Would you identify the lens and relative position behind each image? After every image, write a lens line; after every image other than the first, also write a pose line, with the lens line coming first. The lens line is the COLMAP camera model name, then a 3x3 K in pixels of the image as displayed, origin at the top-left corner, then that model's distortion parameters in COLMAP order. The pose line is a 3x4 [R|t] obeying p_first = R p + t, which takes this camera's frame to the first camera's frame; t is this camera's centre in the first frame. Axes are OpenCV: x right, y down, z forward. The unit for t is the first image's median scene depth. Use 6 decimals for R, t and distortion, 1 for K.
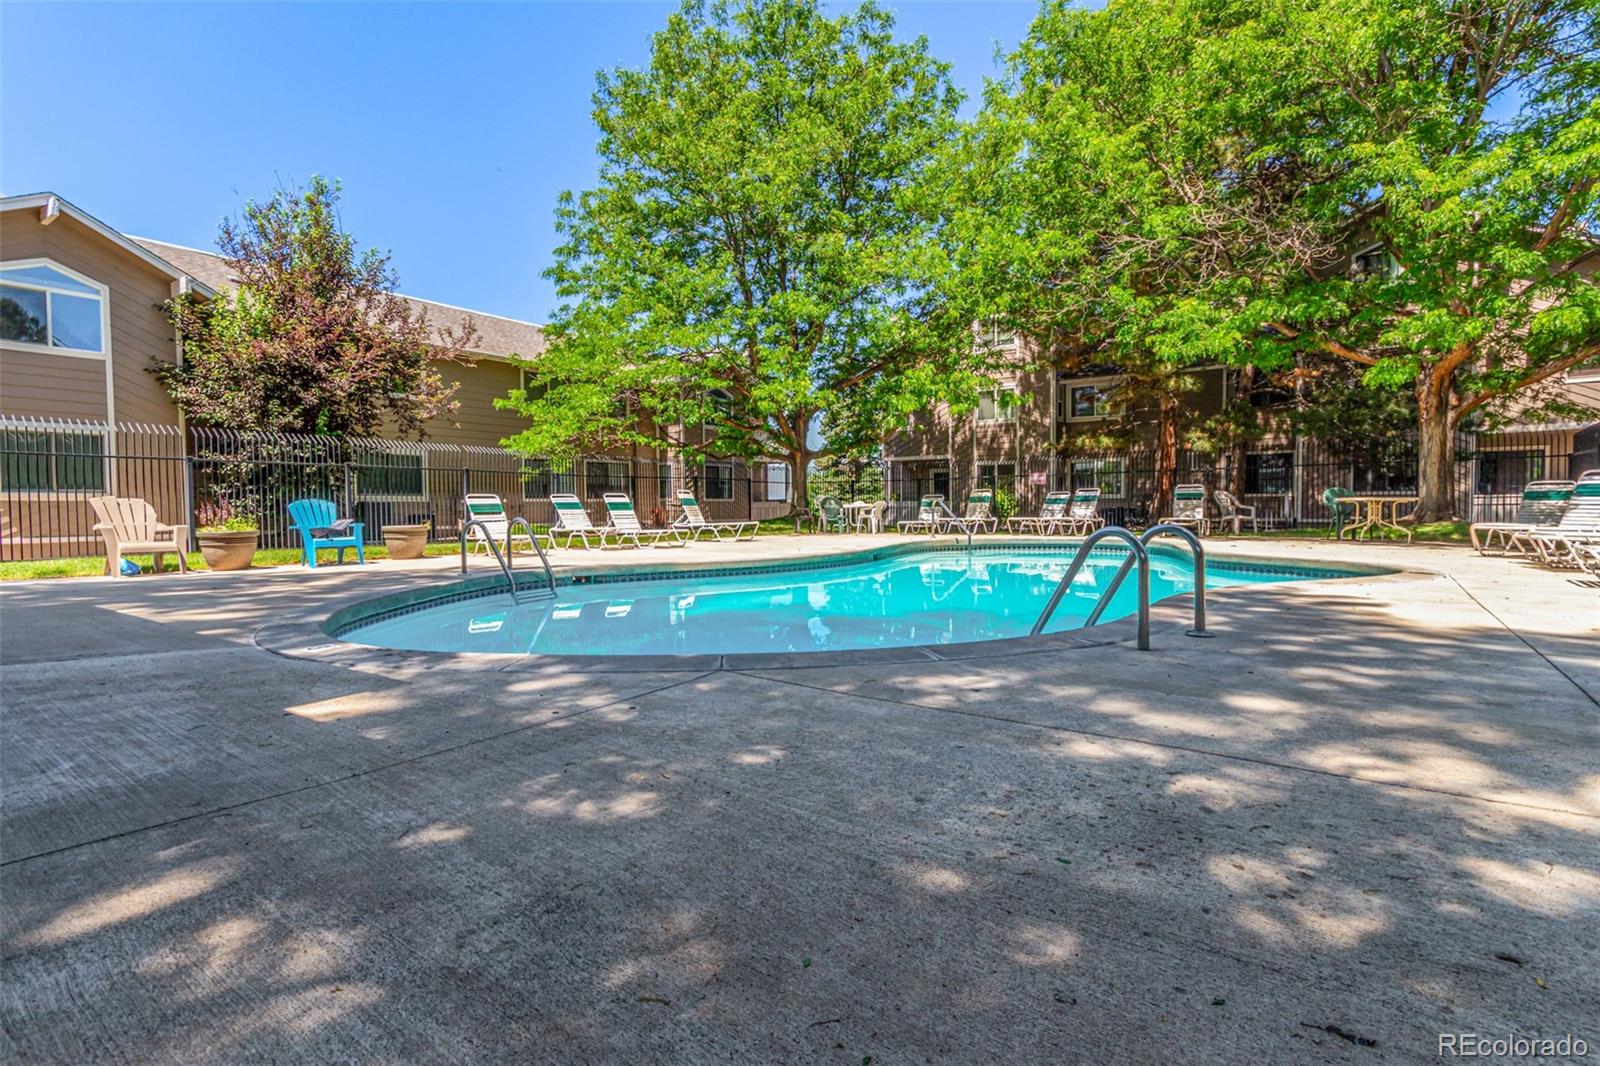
lens RADIAL K [[742.7, 0, 800.0], [0, 742.7, 533.0], [0, 0, 1]] dist [0.001127, 0.000351]
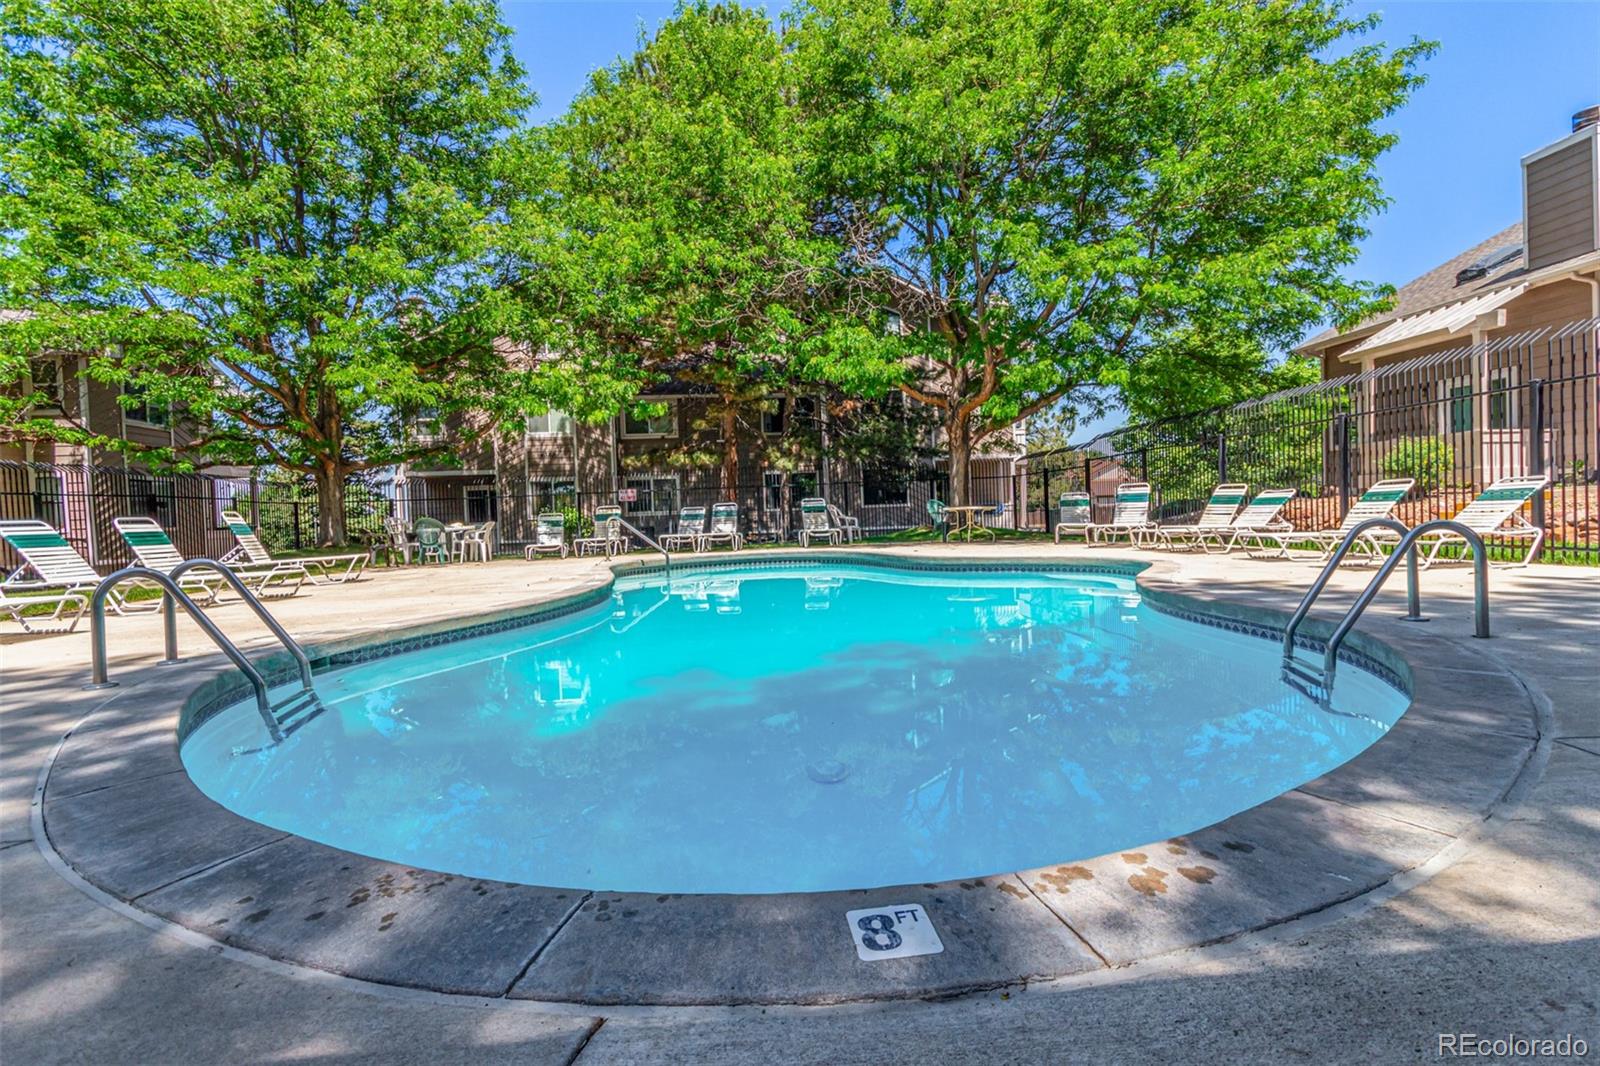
lens RADIAL K [[742.7, 0, 800.0], [0, 742.7, 533.0], [0, 0, 1]] dist [0.001127, 0.000351]
pose [[0.745540, -0.035131, 0.665534, -0.208421], [0.053711, 0.998529, -0.007459, -0.006893], [-0.664293, 0.041308, 0.746330, 0.179366]]
